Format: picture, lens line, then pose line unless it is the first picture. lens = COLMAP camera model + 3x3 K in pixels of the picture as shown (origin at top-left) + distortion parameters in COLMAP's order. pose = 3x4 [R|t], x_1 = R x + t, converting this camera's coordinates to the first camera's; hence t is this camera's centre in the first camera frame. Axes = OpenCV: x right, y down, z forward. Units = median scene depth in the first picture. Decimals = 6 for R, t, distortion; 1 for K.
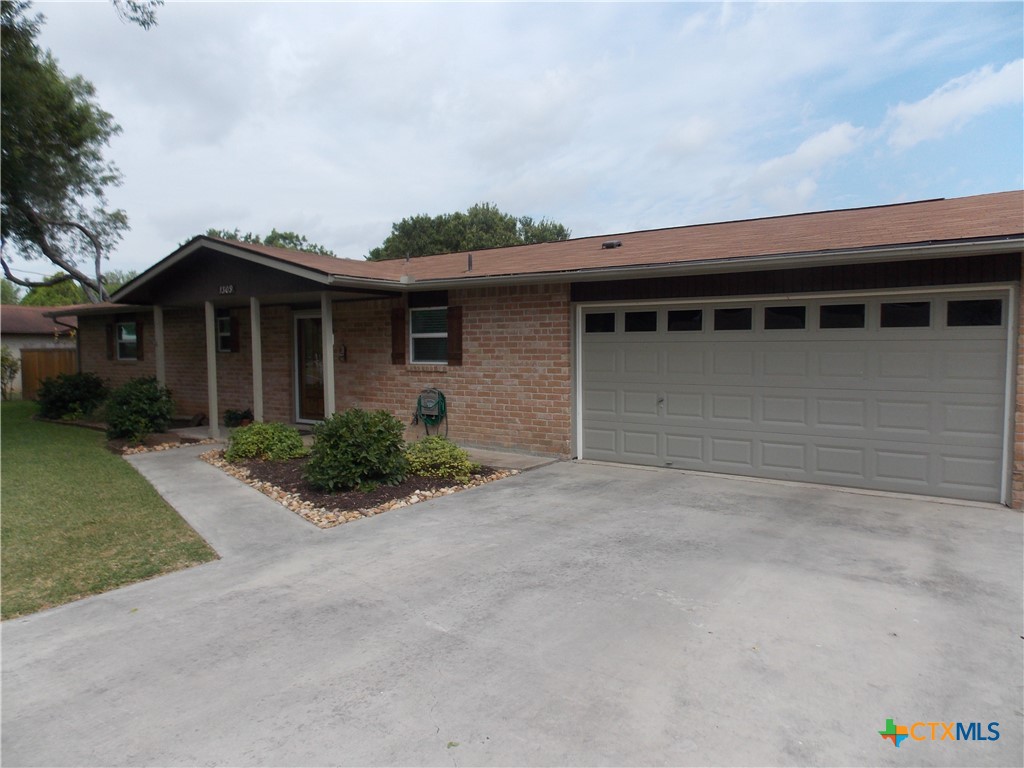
lens RADIAL K [[674.2, 0, 510.8], [0, 674.2, 383.8], [0, 0, 1]] dist [0.009002, -0.012155]
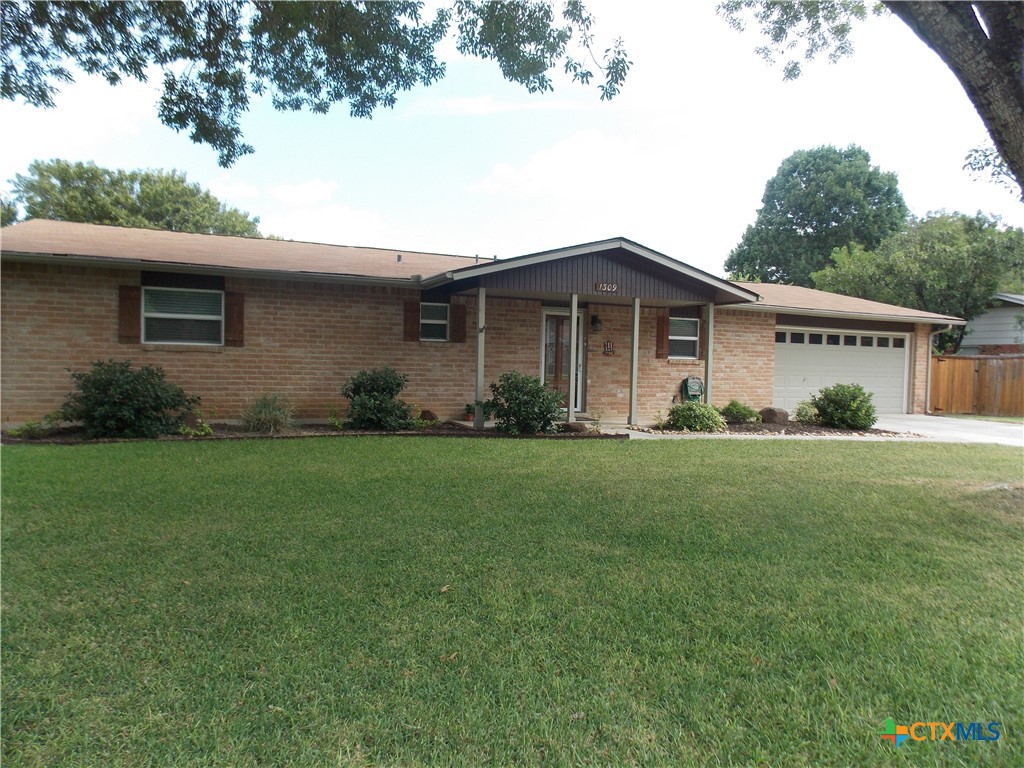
lens RADIAL K [[674.2, 0, 510.6], [0, 674.2, 384.1], [0, 0, 1]] dist [0.009002, -0.012155]
pose [[0.511427, -0.014868, 0.859198, -1.502034], [0.018551, 0.999808, 0.006259, 0.007642], [-0.859127, 0.012738, 0.511605, 0.599913]]
